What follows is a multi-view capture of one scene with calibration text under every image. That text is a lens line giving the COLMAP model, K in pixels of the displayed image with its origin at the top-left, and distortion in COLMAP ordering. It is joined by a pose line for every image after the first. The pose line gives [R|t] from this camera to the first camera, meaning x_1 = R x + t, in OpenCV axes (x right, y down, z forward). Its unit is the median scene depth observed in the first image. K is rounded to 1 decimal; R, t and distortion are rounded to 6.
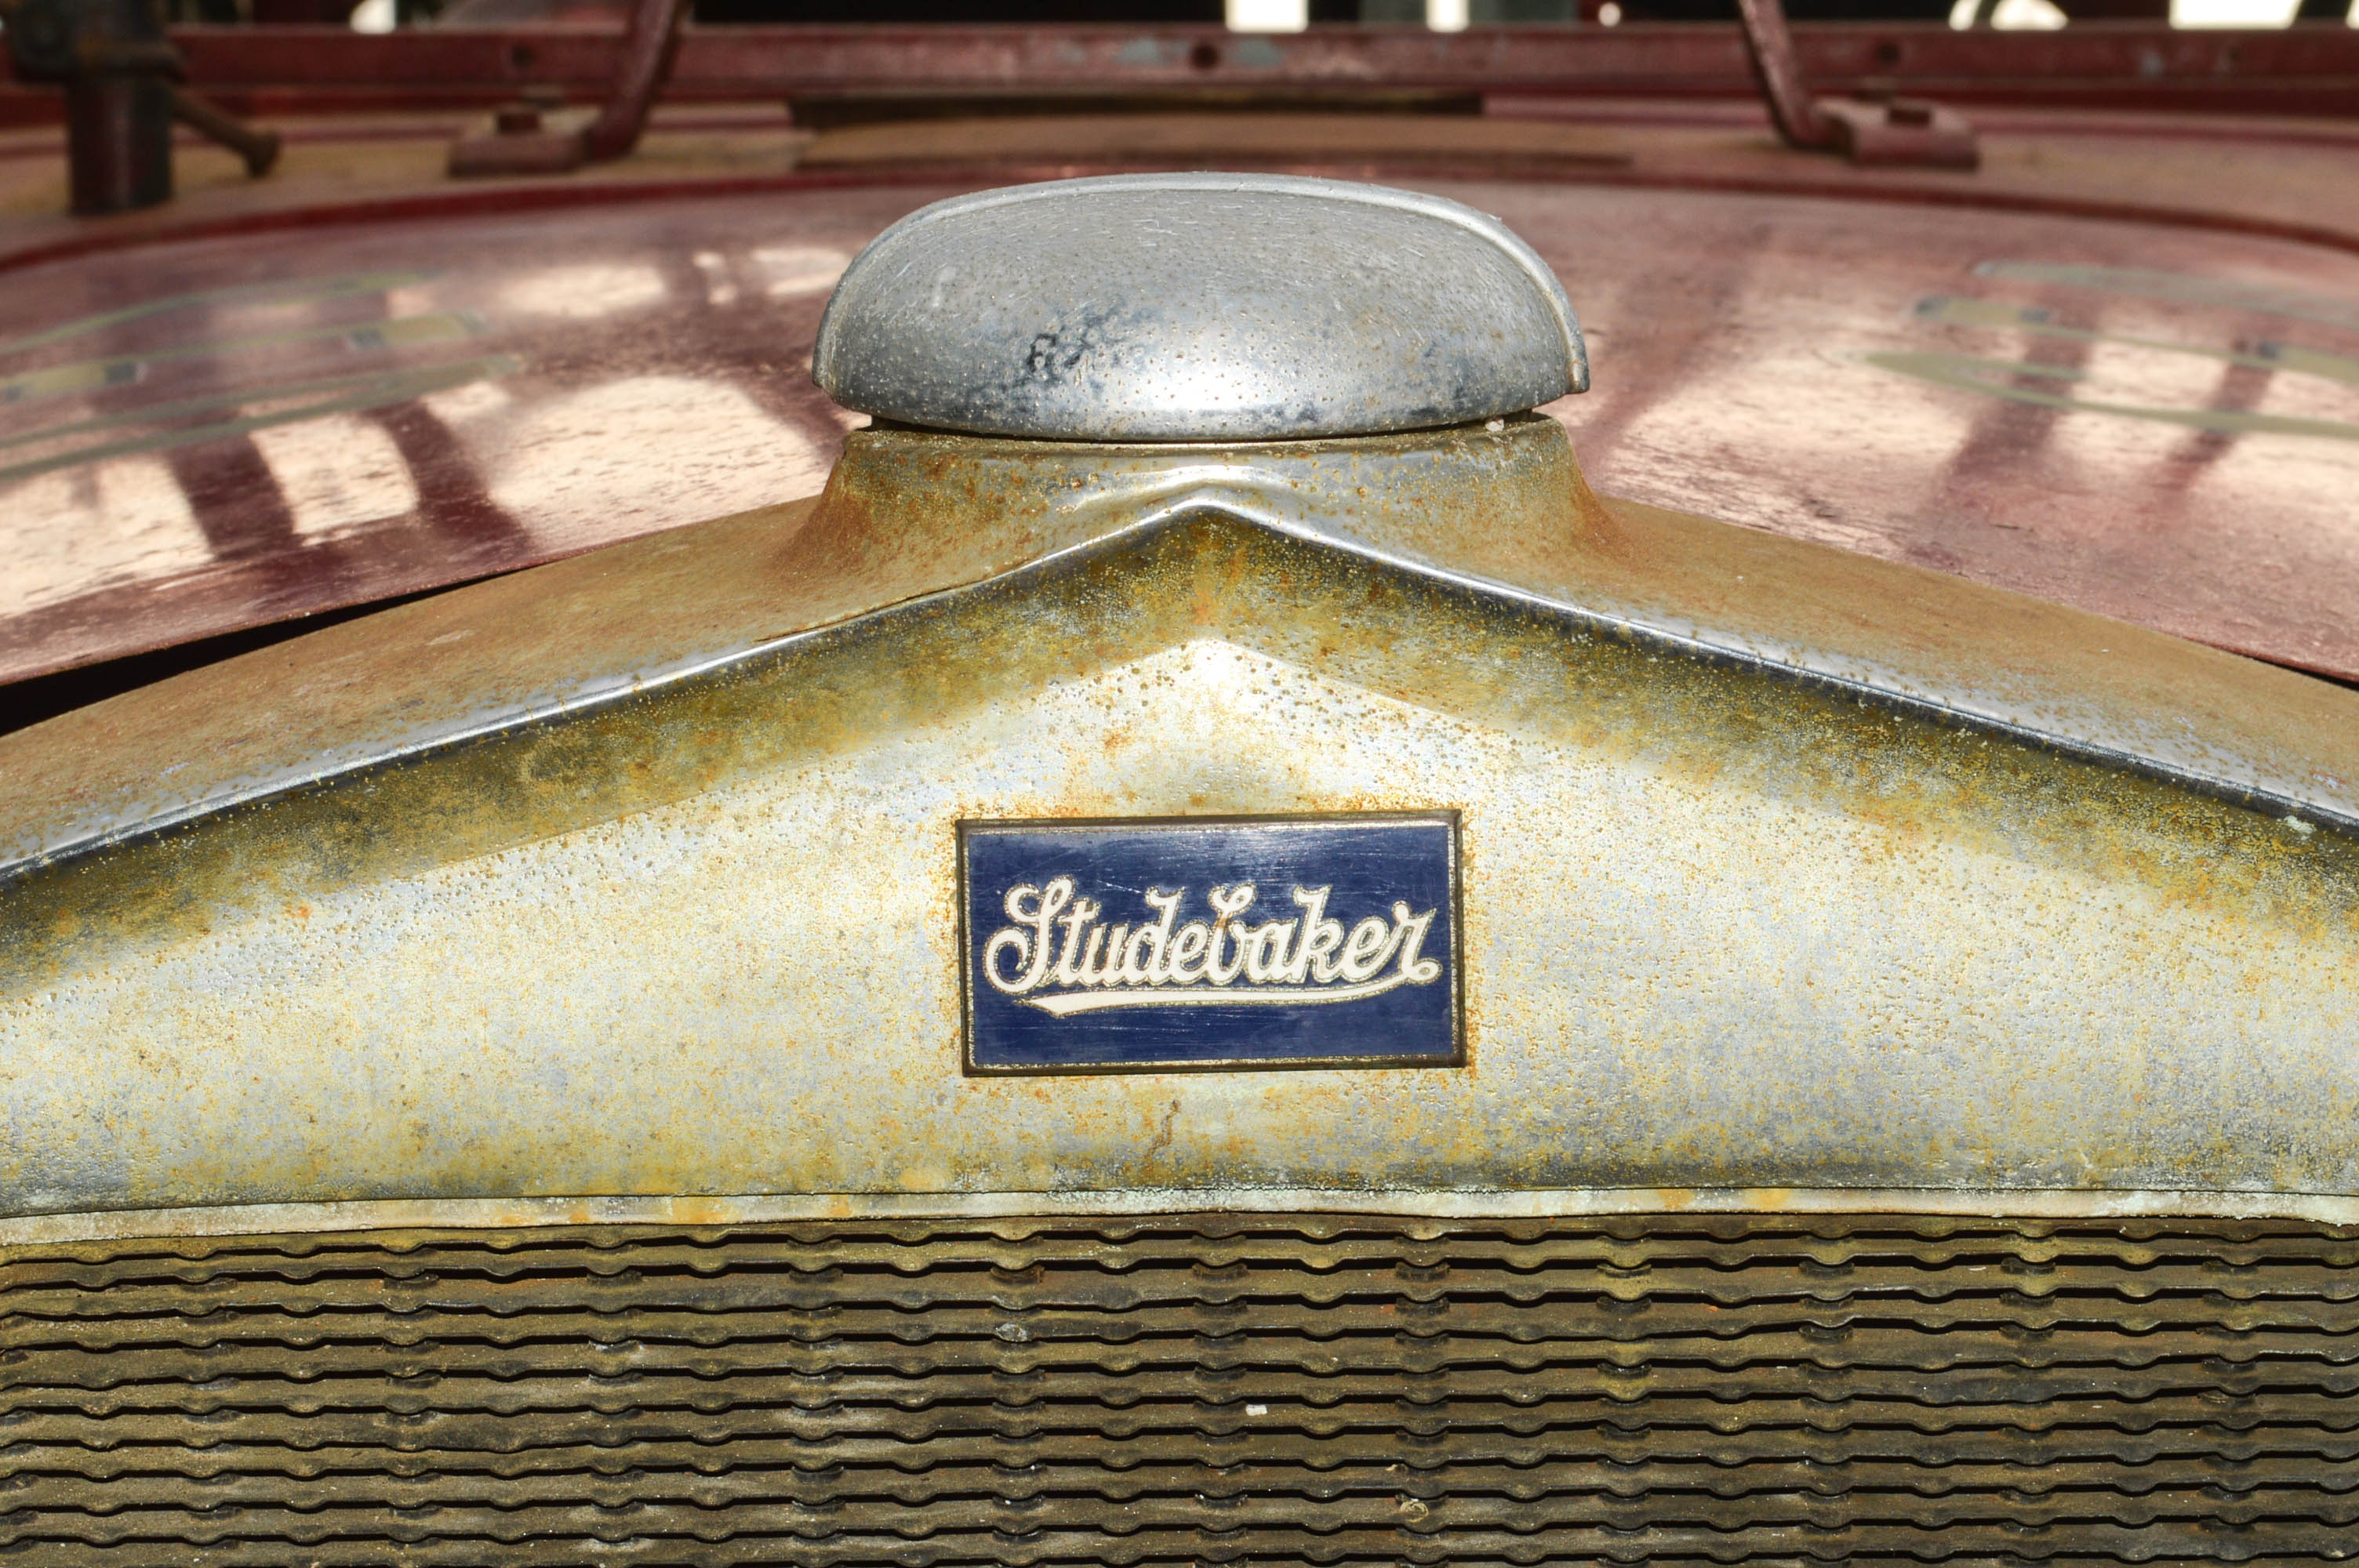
lens RADIAL K [[5409.0, 0, 1182.2], [0, 5409.0, 785.0], [0, 0, 1]] dist [0.038135, 0.000000]
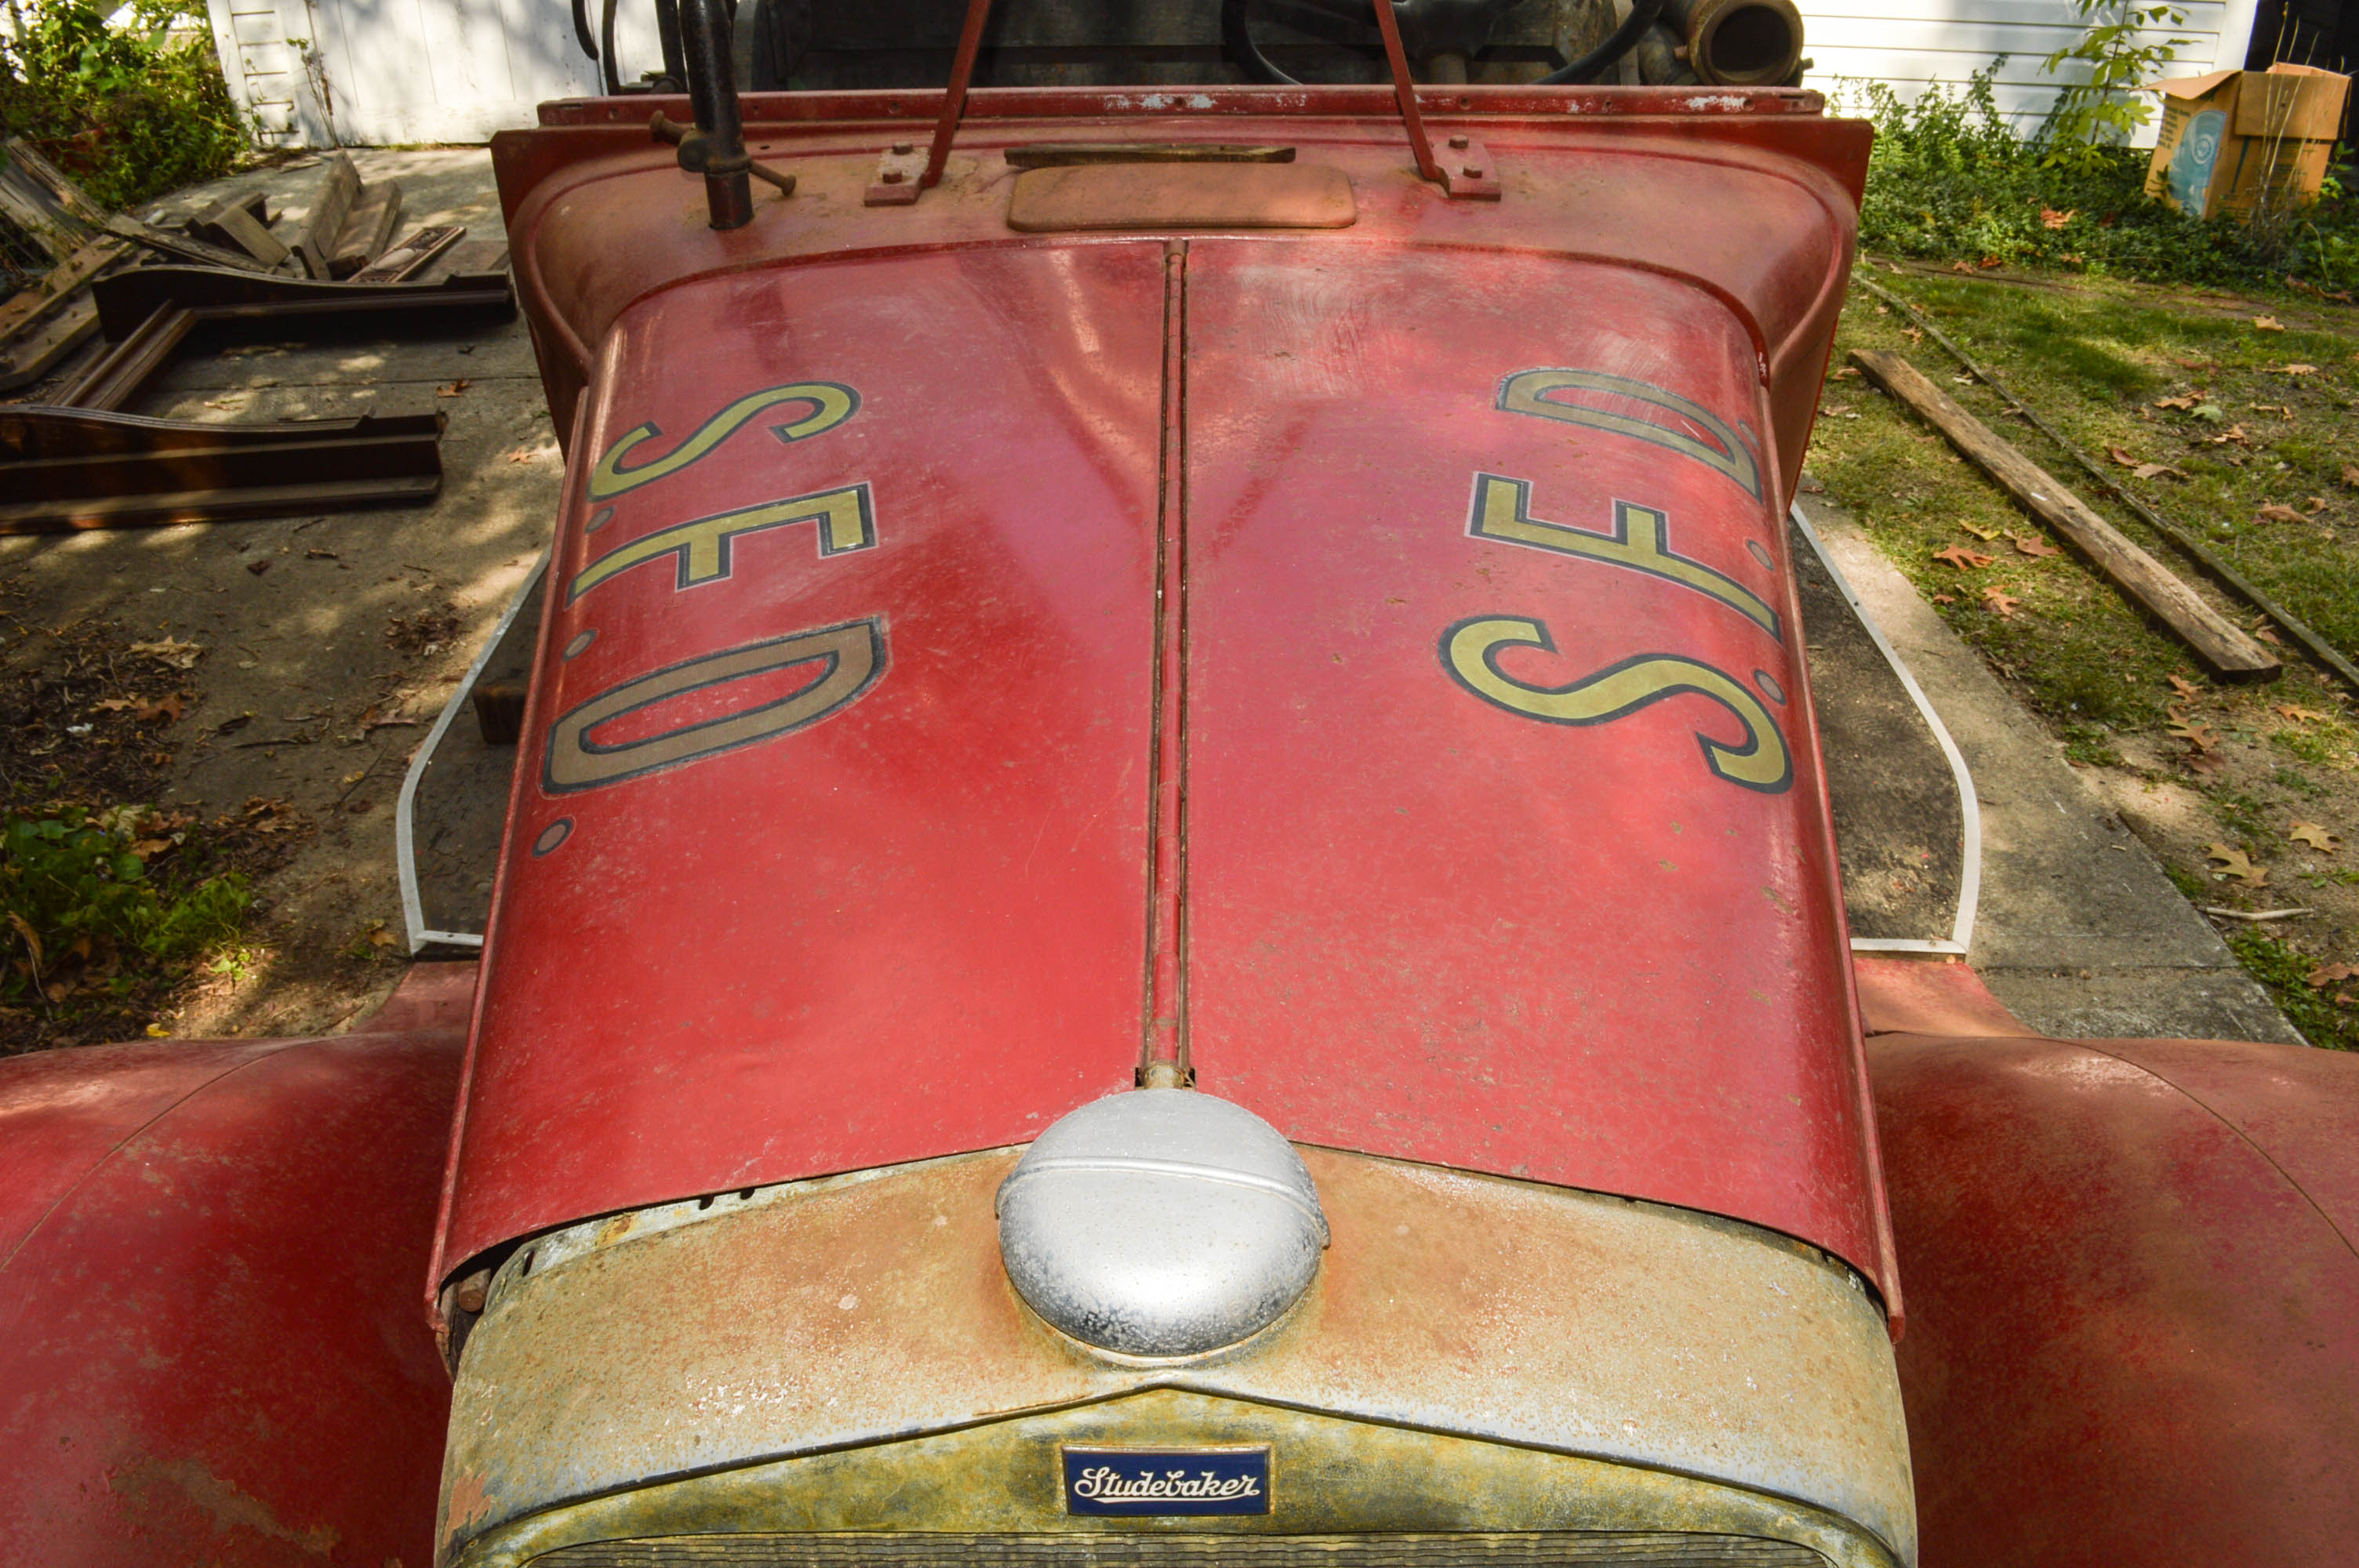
lens RADIAL K [[1881.0, 0, 1171.1], [0, 1881.0, 794.8], [0, 0, 1]] dist [-0.081823, 0.001001]
pose [[0.999976, -0.003161, -0.006118, 0.013383], [0.005466, 0.904681, 0.426054, -0.610587], [0.004188, -0.426077, 0.904677, 0.372578]]
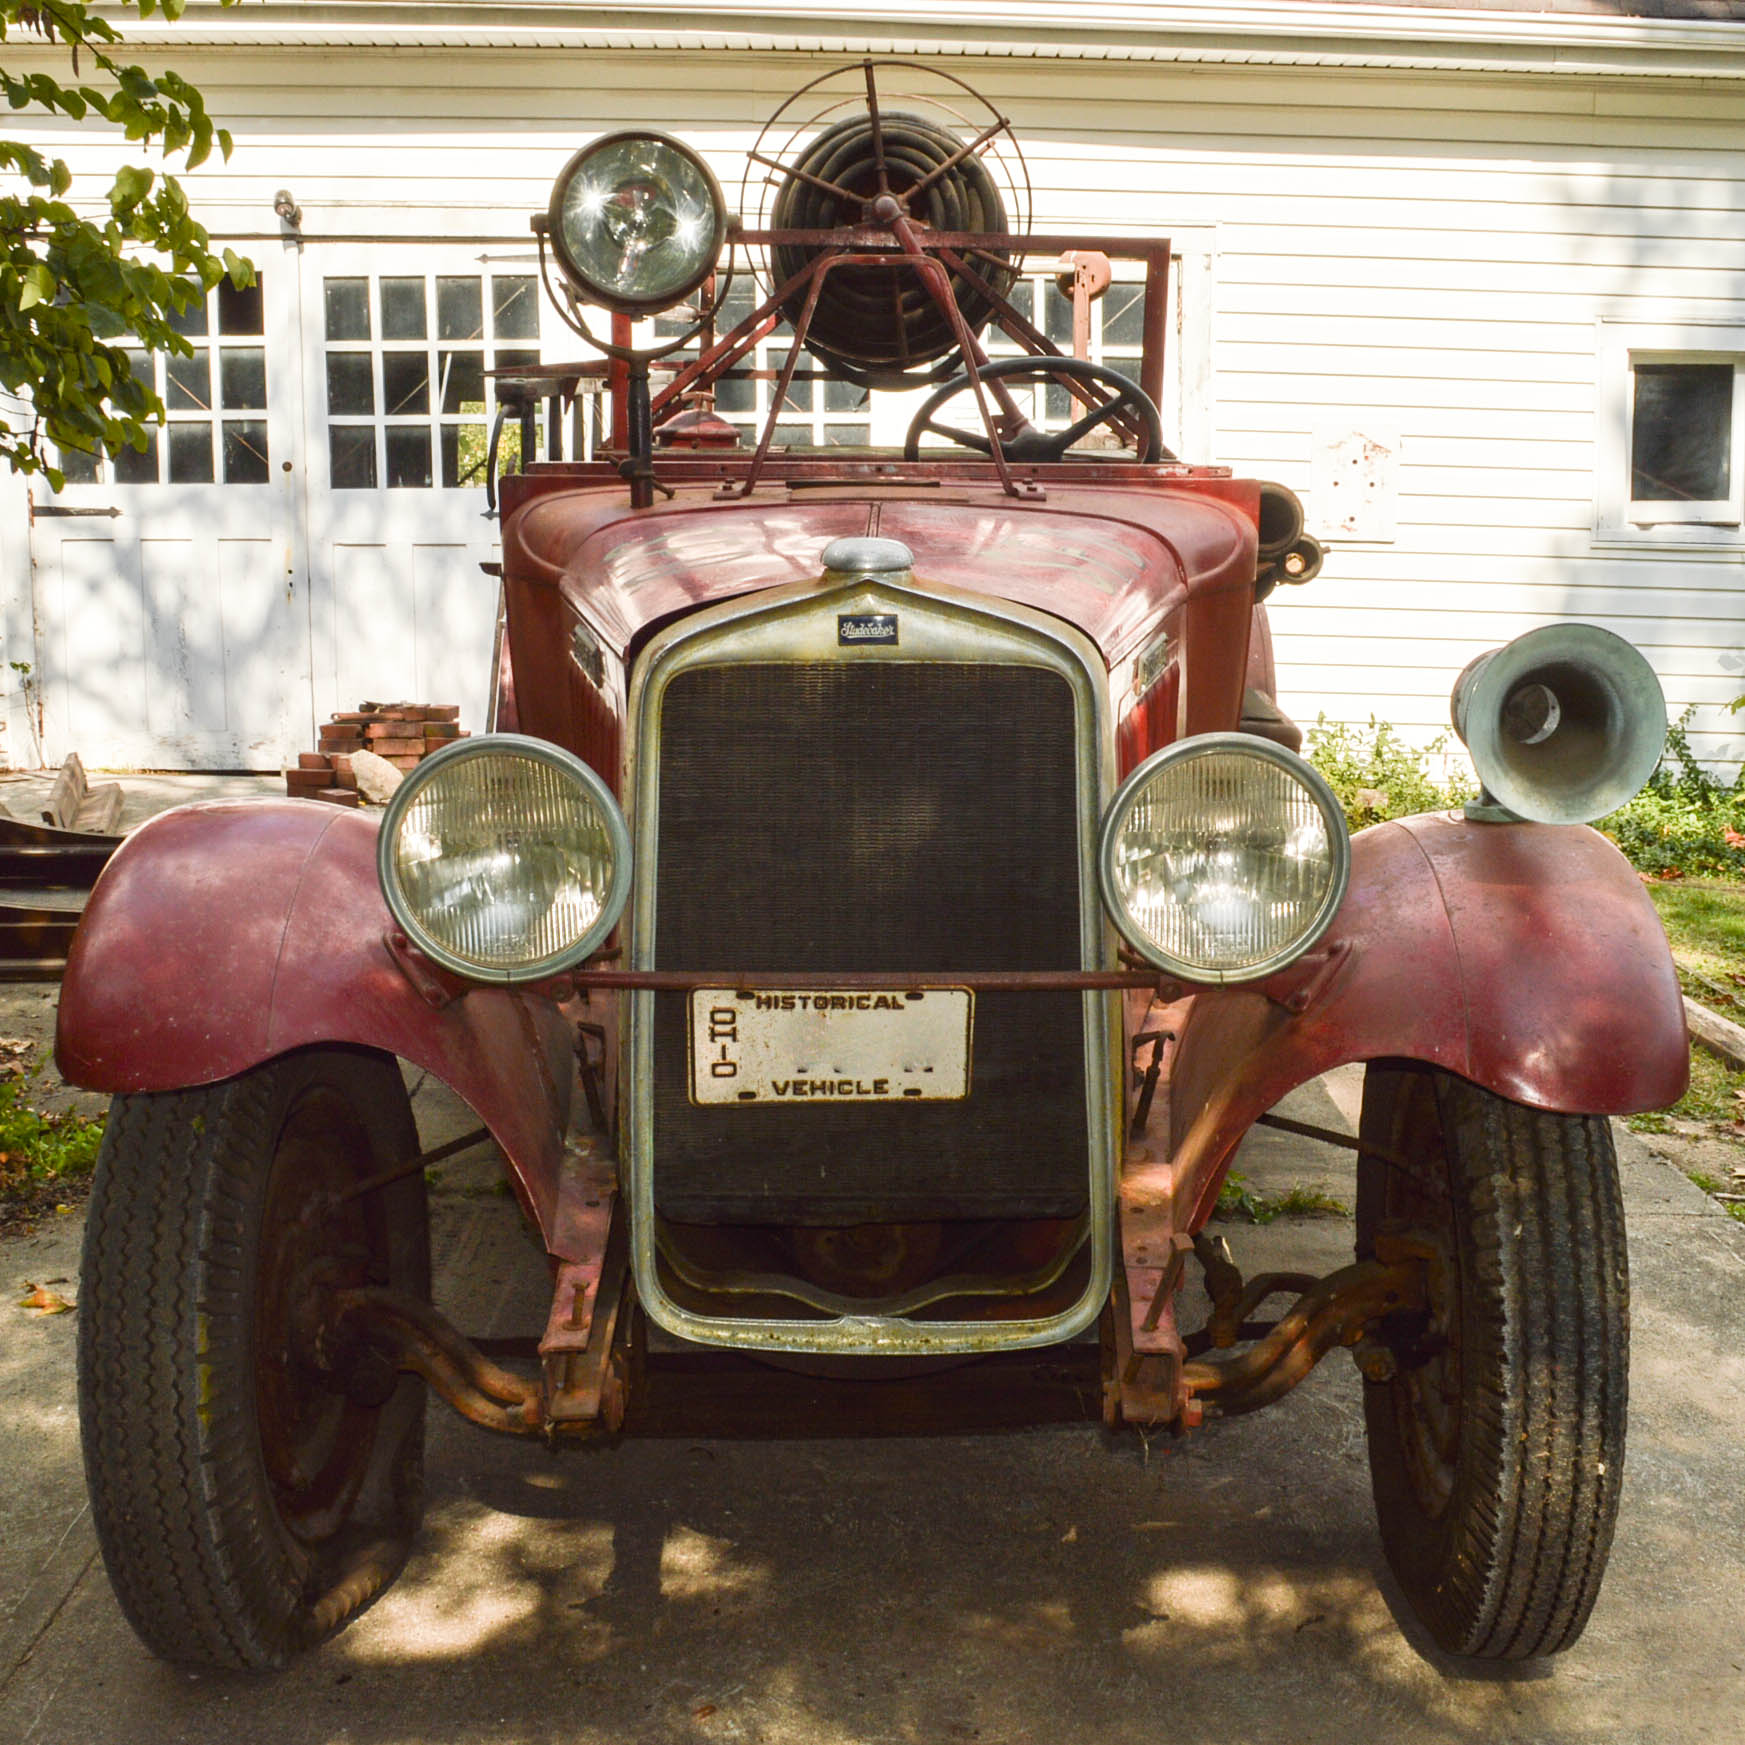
lens RADIAL K [[2369.0, 0, 872.9], [0, 2369.0, 867.8], [0, 0, 1]] dist [-0.056202, 0.000000]
pose [[0.999943, 0.009279, -0.005268, 0.036468], [-0.008843, 0.996955, 0.077473, 0.114260], [0.005971, -0.077422, 0.996981, -2.760157]]
